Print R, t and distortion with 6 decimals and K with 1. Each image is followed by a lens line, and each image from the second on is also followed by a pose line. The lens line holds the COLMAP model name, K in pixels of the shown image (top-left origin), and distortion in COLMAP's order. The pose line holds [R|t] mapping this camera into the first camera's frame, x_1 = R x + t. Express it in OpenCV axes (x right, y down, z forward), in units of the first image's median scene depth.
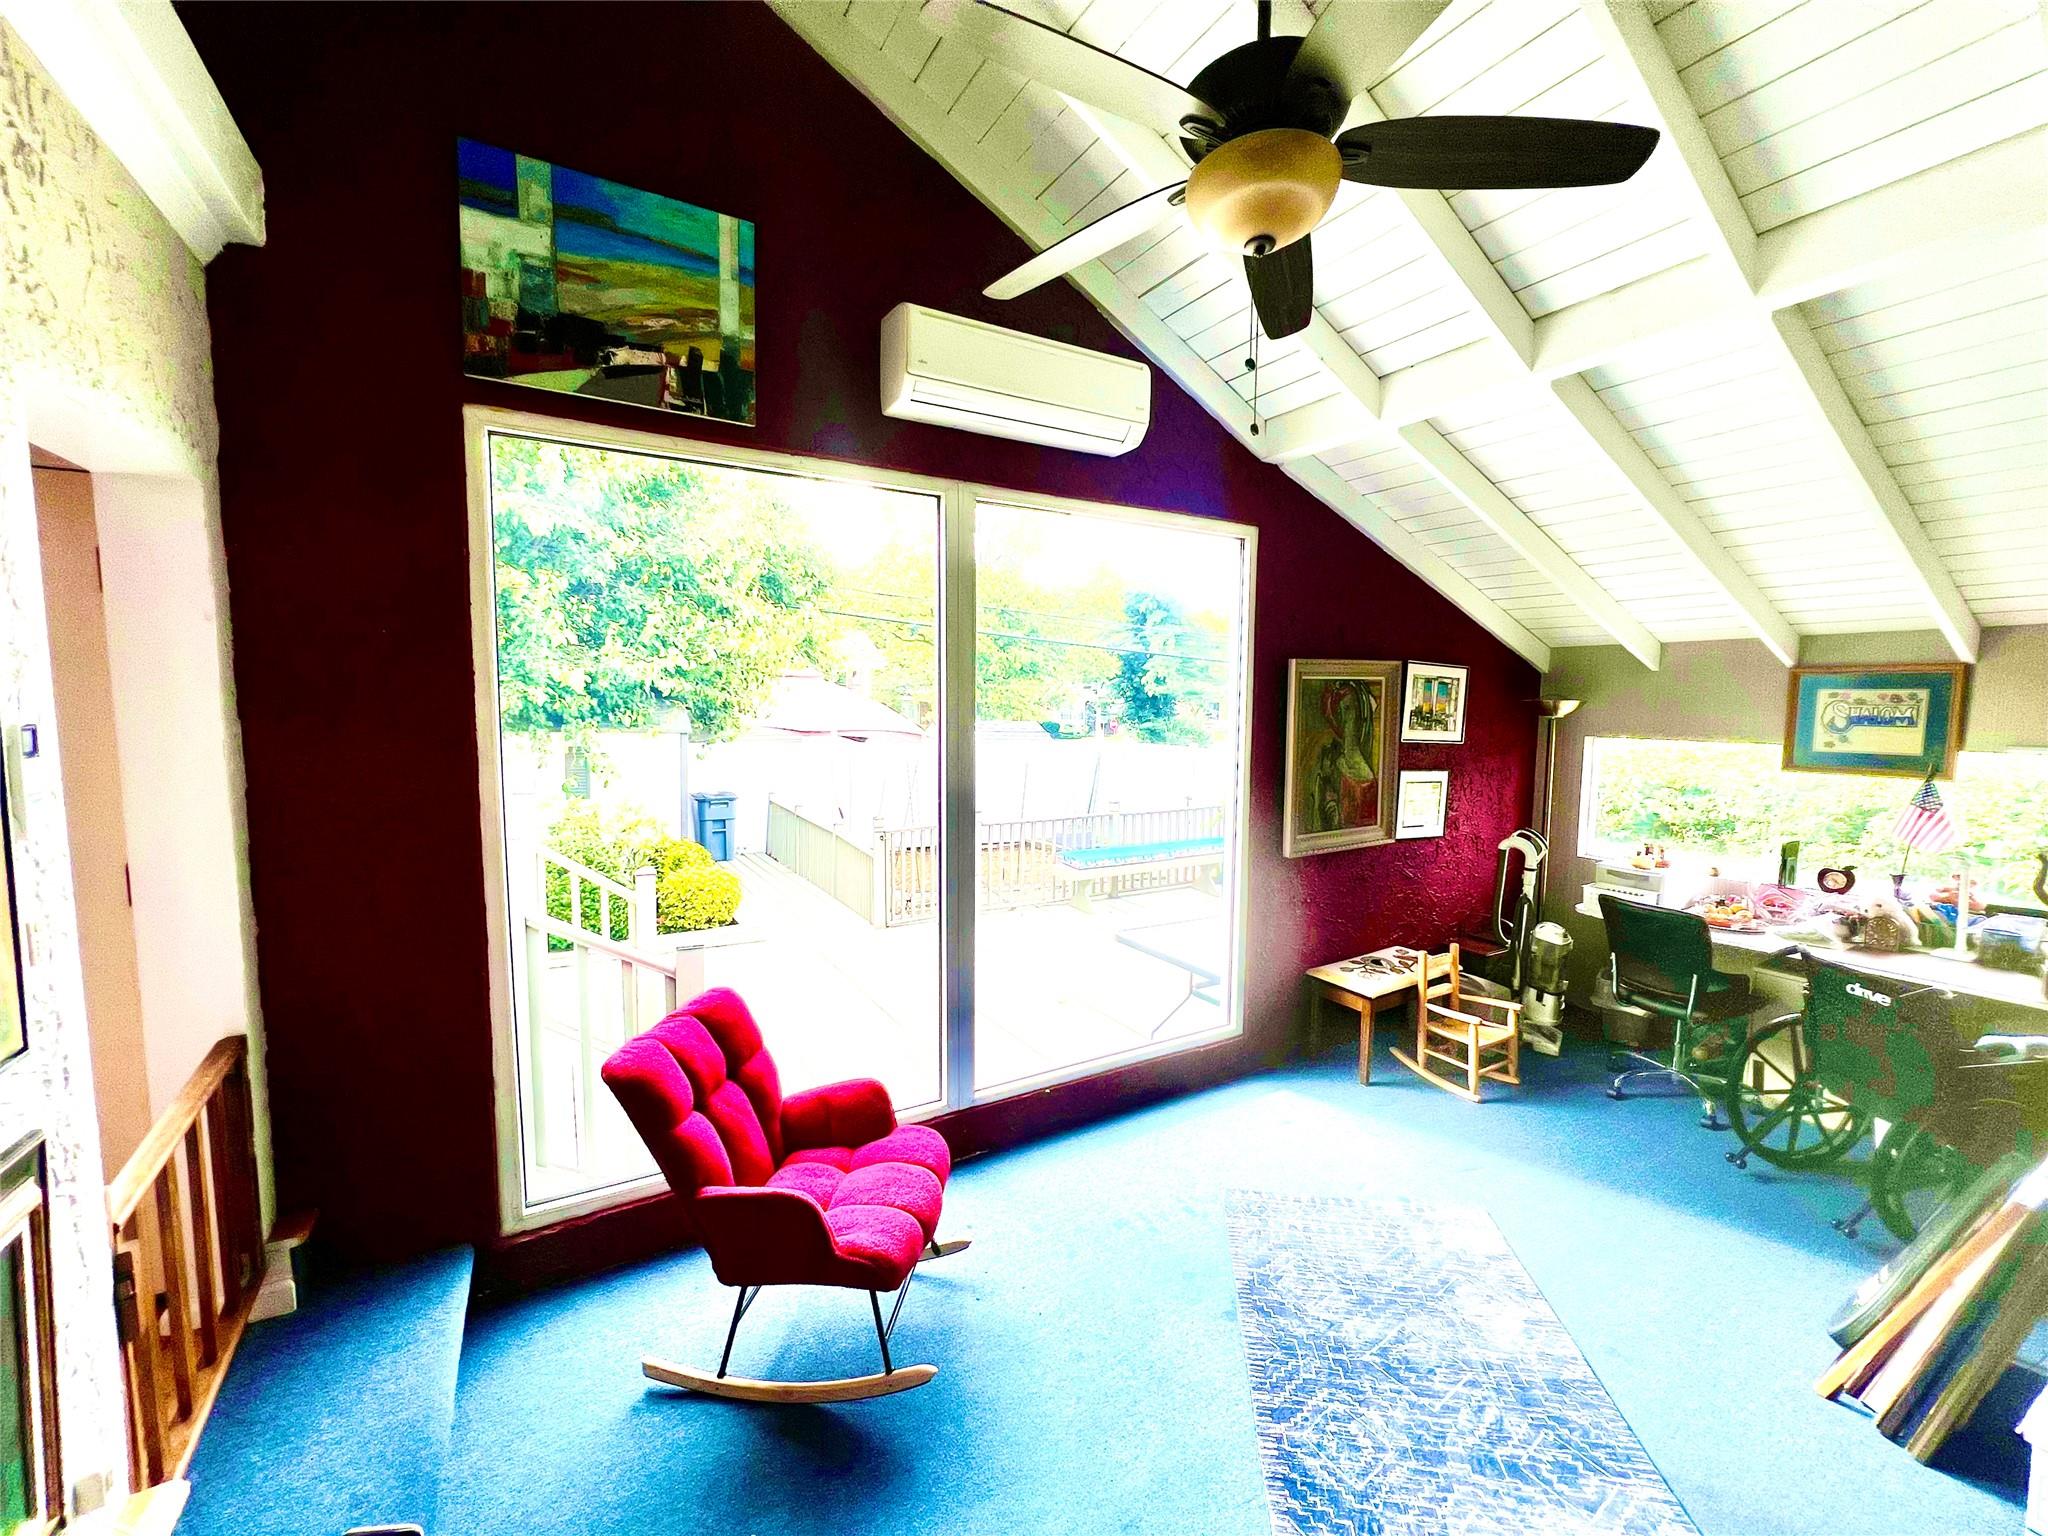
lens RADIAL K [[821.5, 0, 1024.0], [0, 821.5, 768.0], [0, 0, 1]] dist [0.000746, 0.000285]
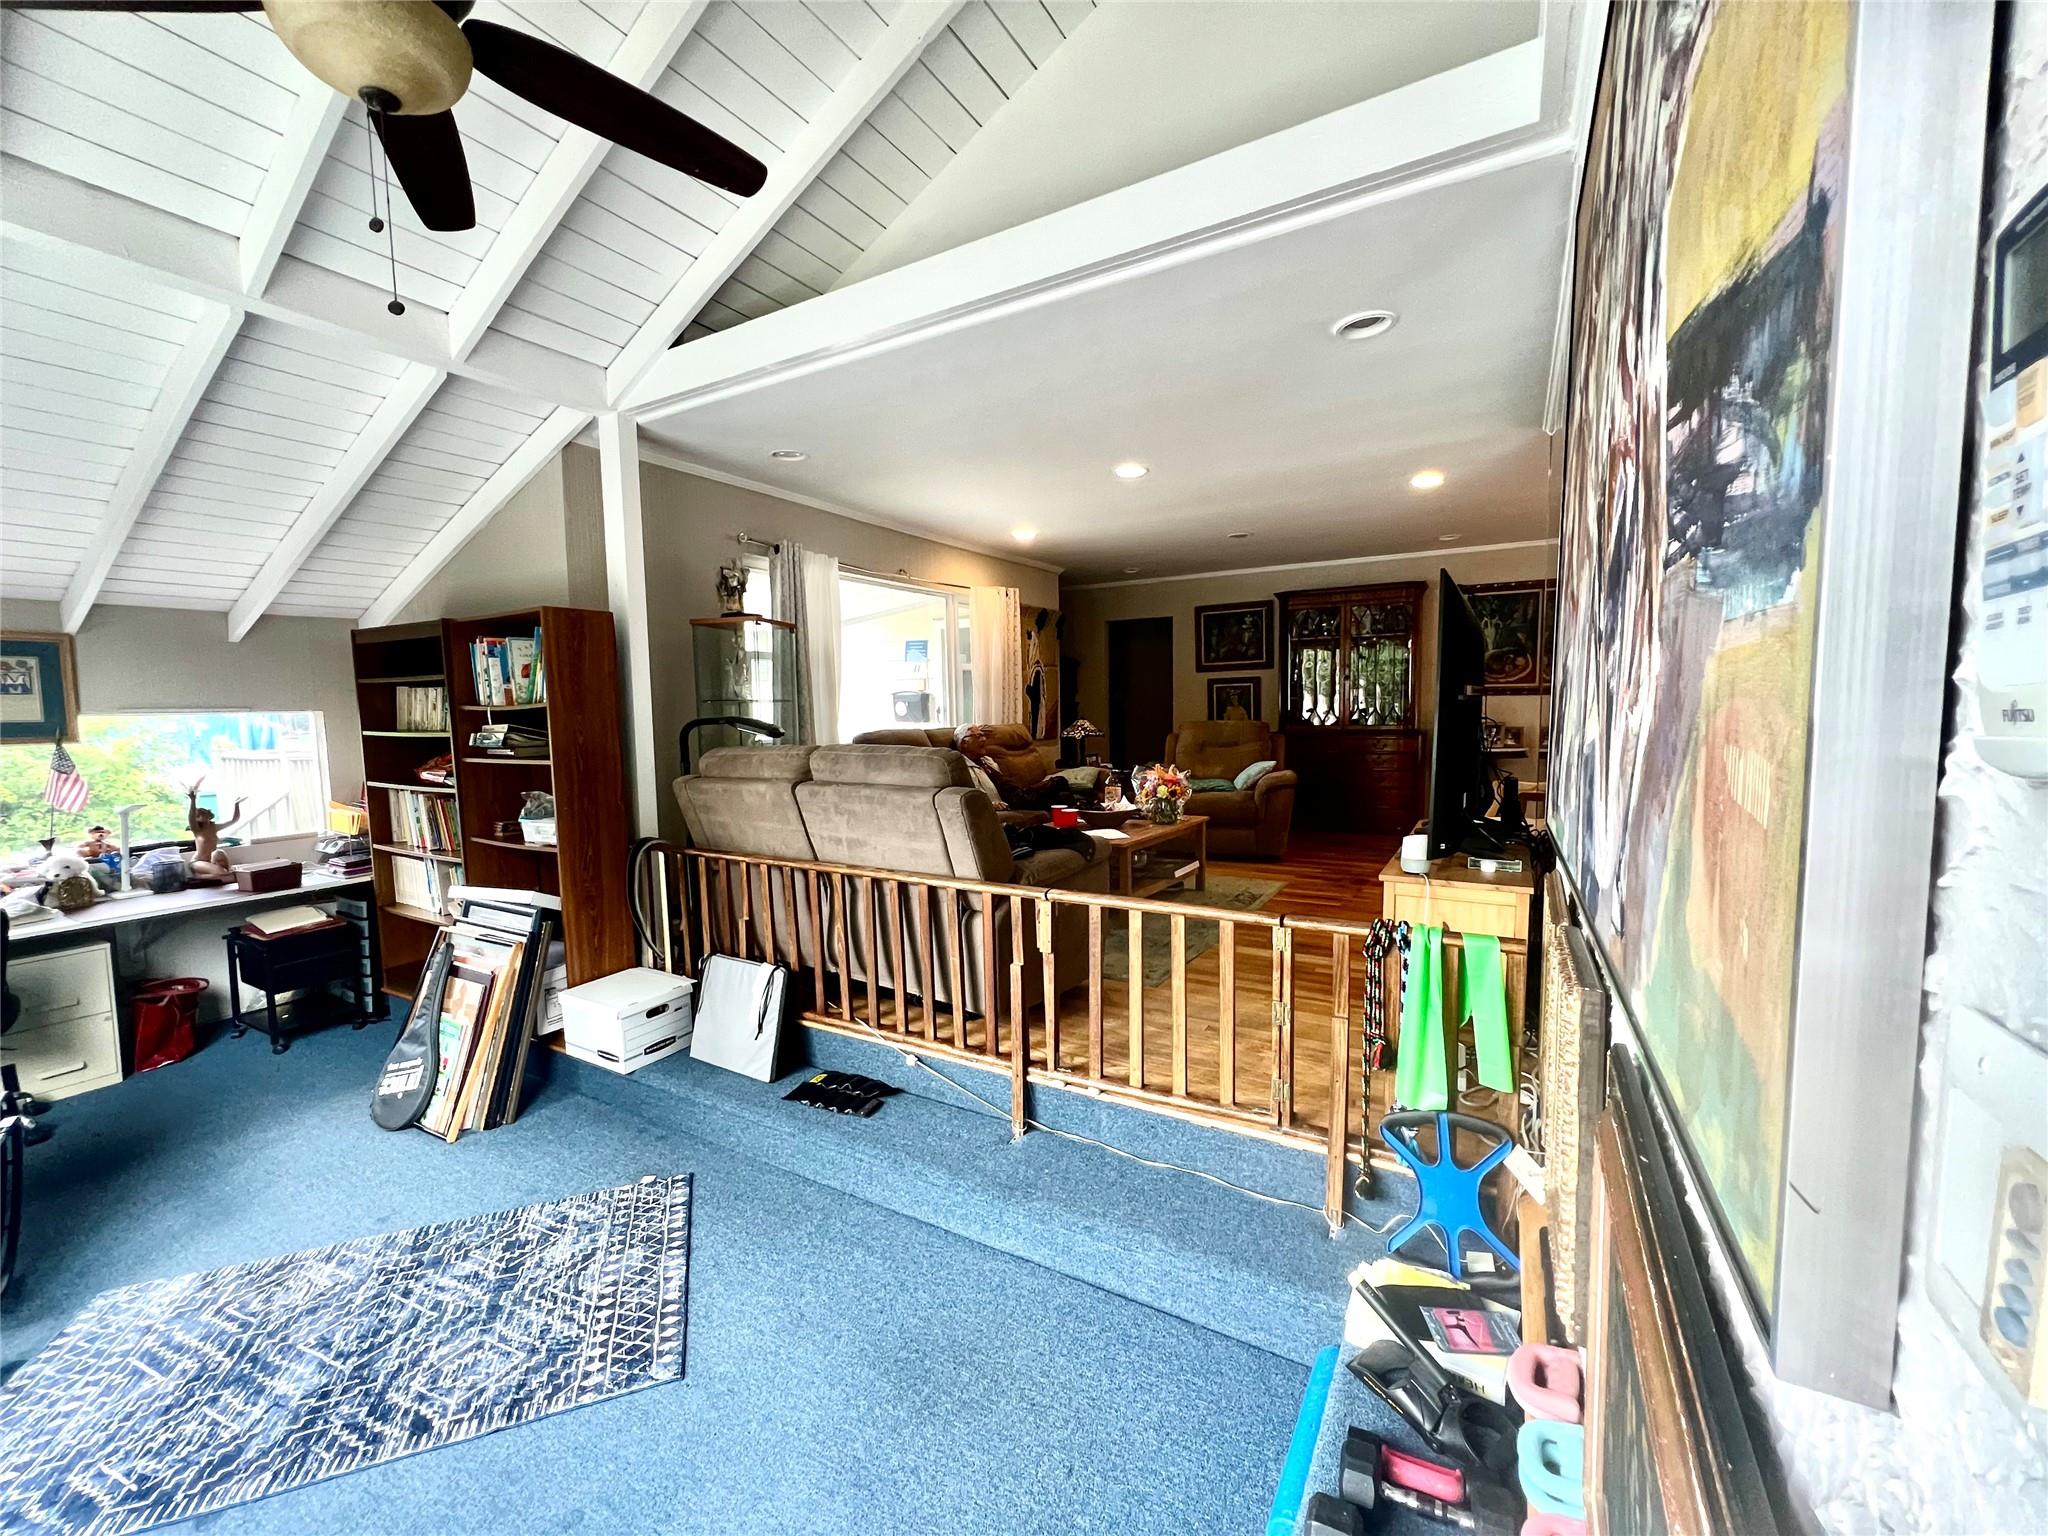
lens RADIAL K [[813.5, 0, 1024.0], [0, 813.5, 768.0], [0, 0, 1]] dist [-0.000813, -0.000235]
pose [[-0.493868, -0.068951, 0.866799, -0.419520], [0.086451, 0.988019, 0.127850, 0.019065], [-0.865229, 0.138076, -0.481990, 0.447056]]
